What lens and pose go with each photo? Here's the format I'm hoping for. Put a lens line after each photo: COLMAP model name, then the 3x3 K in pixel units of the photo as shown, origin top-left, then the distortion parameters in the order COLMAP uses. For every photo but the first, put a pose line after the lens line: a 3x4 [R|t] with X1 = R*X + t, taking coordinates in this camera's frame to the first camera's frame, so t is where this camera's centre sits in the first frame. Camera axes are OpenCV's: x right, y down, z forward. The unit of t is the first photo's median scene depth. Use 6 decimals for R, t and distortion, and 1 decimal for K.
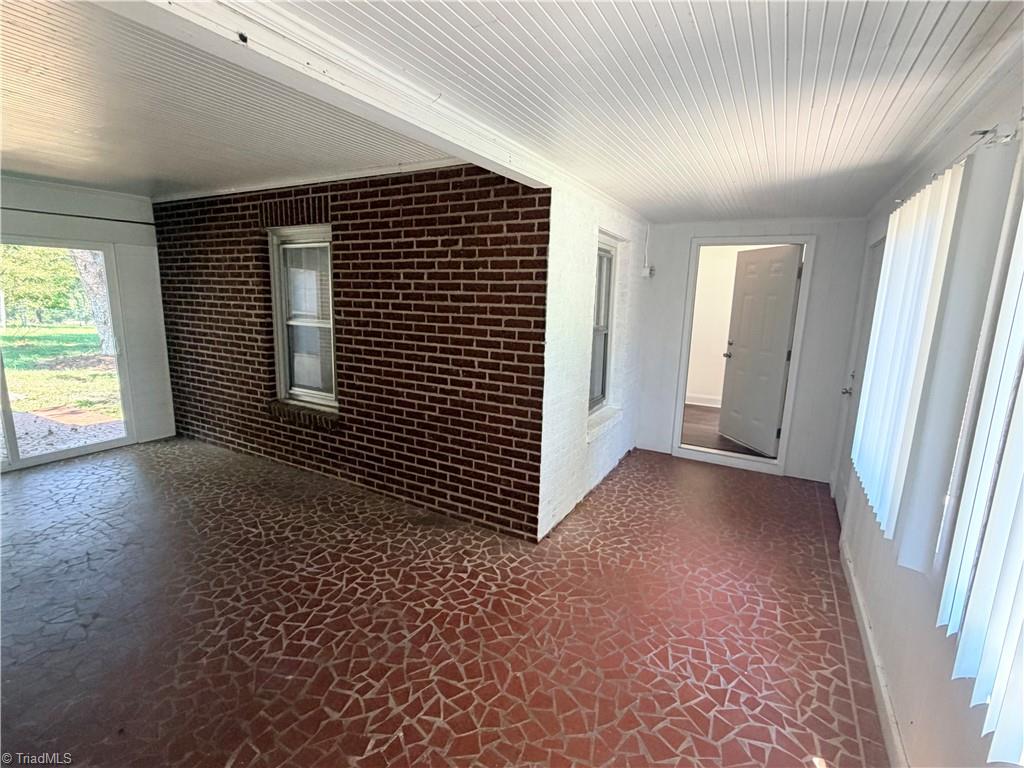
lens RADIAL K [[477.6, 0, 512.3], [0, 477.6, 382.7], [0, 0, 1]] dist [-0.001914, -0.000138]
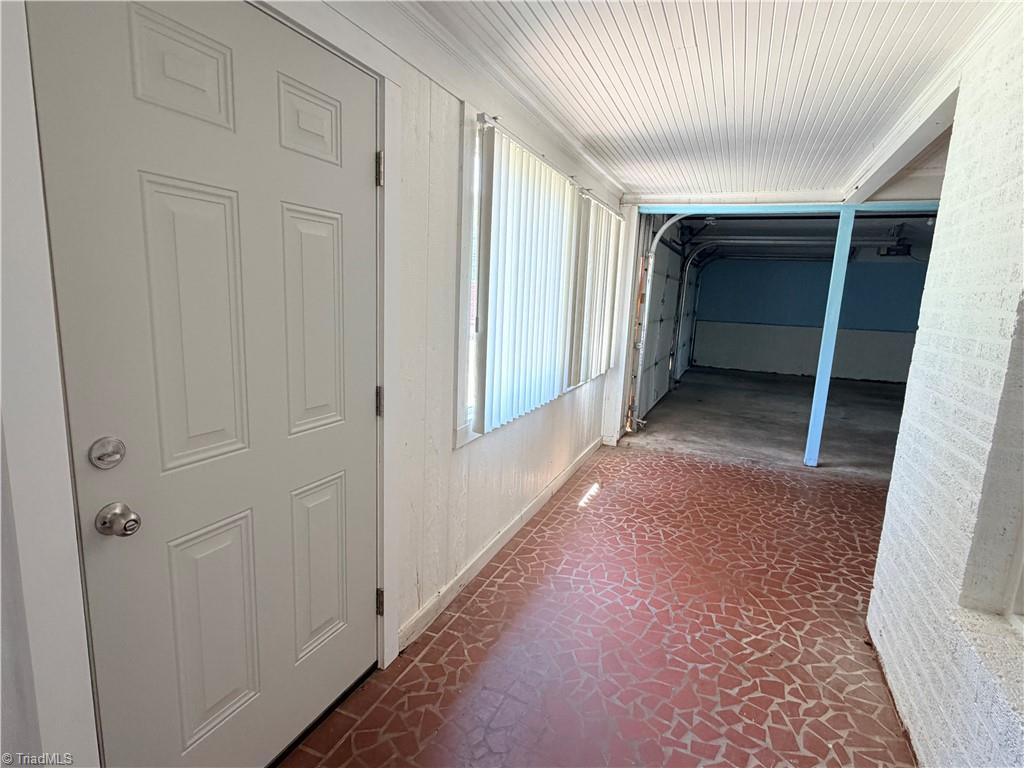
lens RADIAL K [[533.3, 0, 511.7], [0, 533.3, 384.7], [0, 0, 1]] dist [-0.000166, -0.000006]
pose [[-0.992180, -0.045489, -0.116229, 1.024275], [-0.083101, 0.935570, 0.343224, -0.312565], [0.093128, 0.350199, -0.932034, 2.405330]]
